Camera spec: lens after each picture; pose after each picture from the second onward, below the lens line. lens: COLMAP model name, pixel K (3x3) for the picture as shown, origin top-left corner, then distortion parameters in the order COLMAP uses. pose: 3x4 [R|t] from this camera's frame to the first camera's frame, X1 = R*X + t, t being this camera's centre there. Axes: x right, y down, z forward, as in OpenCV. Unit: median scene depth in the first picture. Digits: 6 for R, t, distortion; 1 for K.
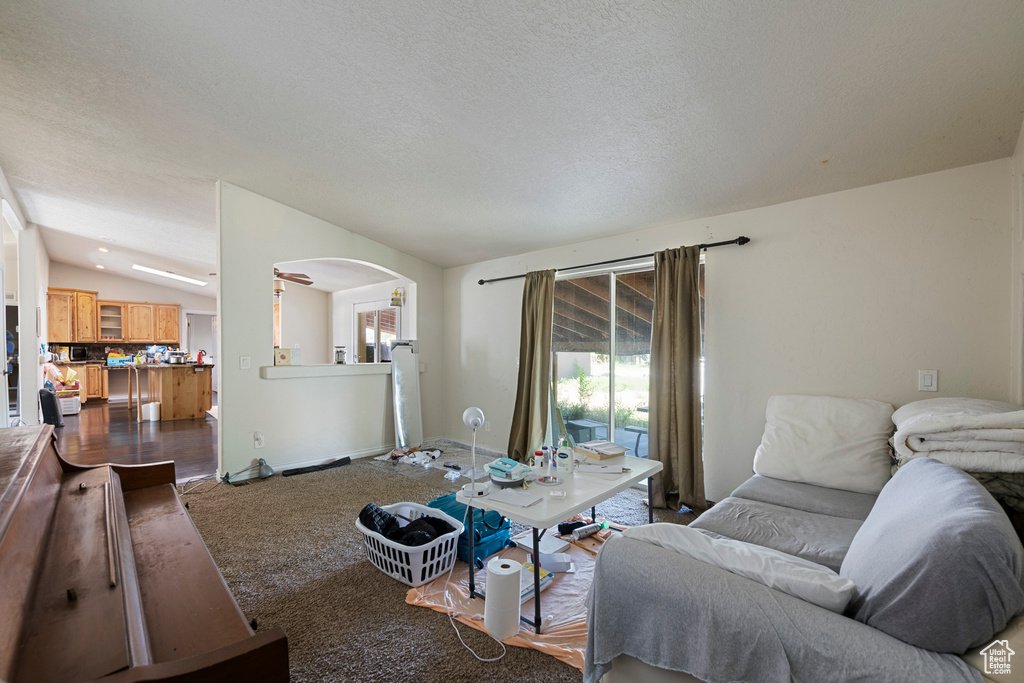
lens RADIAL K [[413.4, 0, 506.9], [0, 413.4, 352.3], [0, 0, 1]] dist [-0.005928, -0.001097]
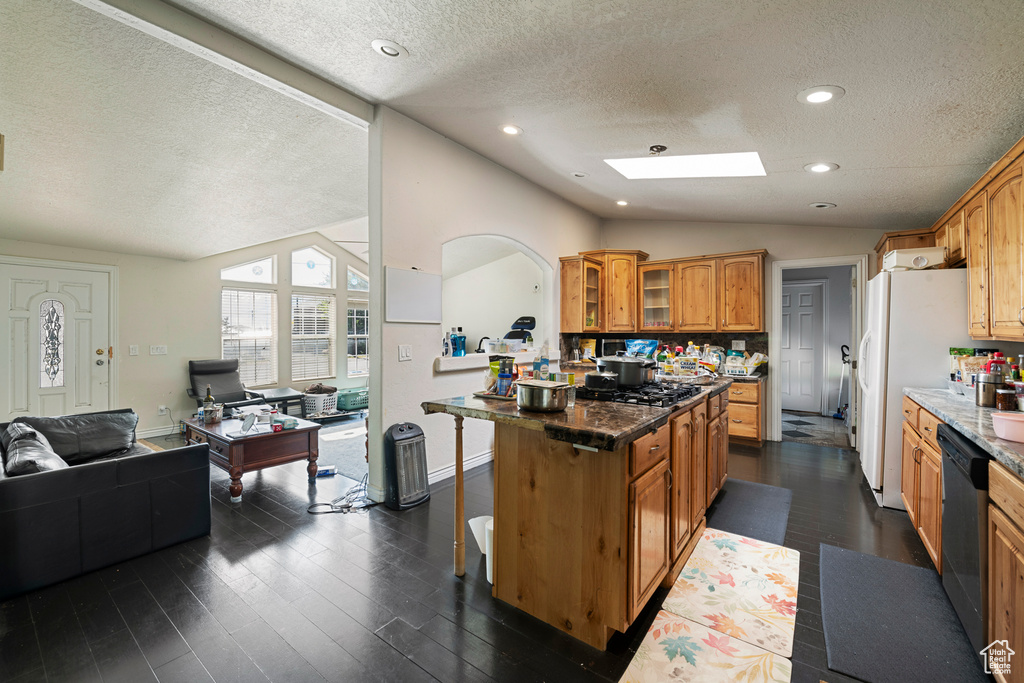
lens RADIAL K [[413.4, 0, 513.5], [0, 413.4, 334.3], [0, 0, 1]] dist [-0.005928, -0.001097]
pose [[0.139080, -0.003530, -0.990275, -0.437464], [-0.014089, 0.999885, -0.005543, -0.016060], [0.990181, 0.014723, 0.139014, 0.782742]]
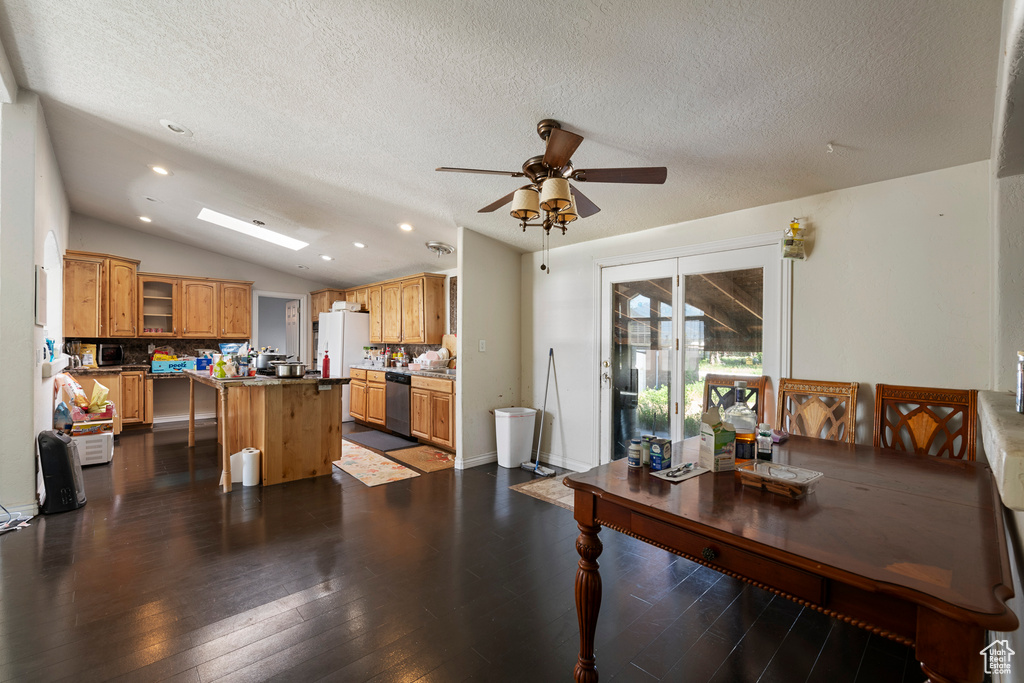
lens RADIAL K [[427.1, 0, 503.9], [0, 427.1, 341.4], [0, 0, 1]] dist [-0.001029, -0.000359]
pose [[0.998562, 0.001583, -0.053584, -0.405601], [-0.002506, 0.999850, -0.017156, -0.008396], [0.053549, 0.017265, 0.998416, 0.376801]]
